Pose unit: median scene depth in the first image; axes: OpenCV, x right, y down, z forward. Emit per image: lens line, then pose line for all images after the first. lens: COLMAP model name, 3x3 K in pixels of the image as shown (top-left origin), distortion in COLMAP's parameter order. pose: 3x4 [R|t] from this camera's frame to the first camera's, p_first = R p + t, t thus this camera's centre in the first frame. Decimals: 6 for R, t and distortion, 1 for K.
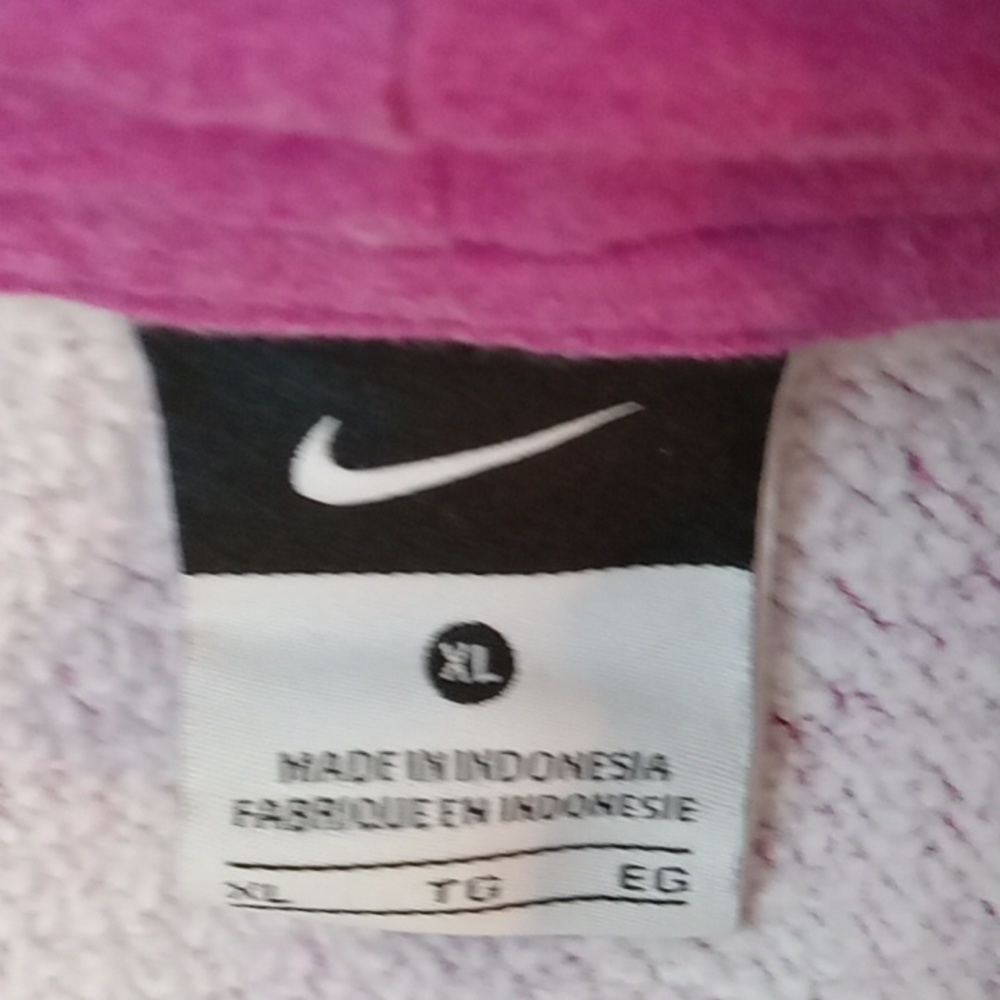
lens RADIAL K [[1683.6, 0, 500.2], [0, 1683.6, 500.5], [0, 0, 1]] dist [-0.009194, 0.000000]
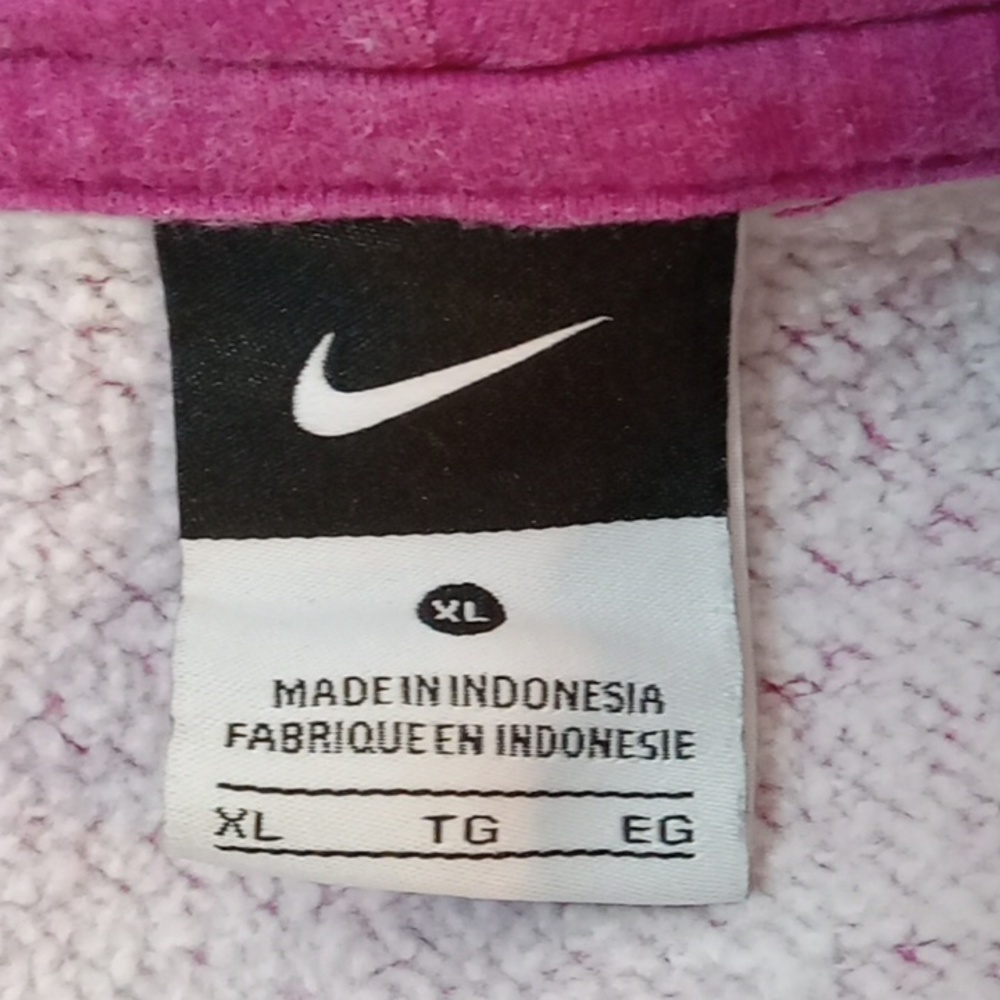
lens RADIAL K [[1683.6, 0, 499.3], [0, 1683.6, 501.4], [0, 0, 1]] dist [-0.009194, 0.000000]
pose [[0.999286, -0.028062, 0.025292, -0.018548], [0.036298, 0.898777, -0.436902, 0.481157], [-0.010472, 0.437508, 0.899154, 0.051044]]
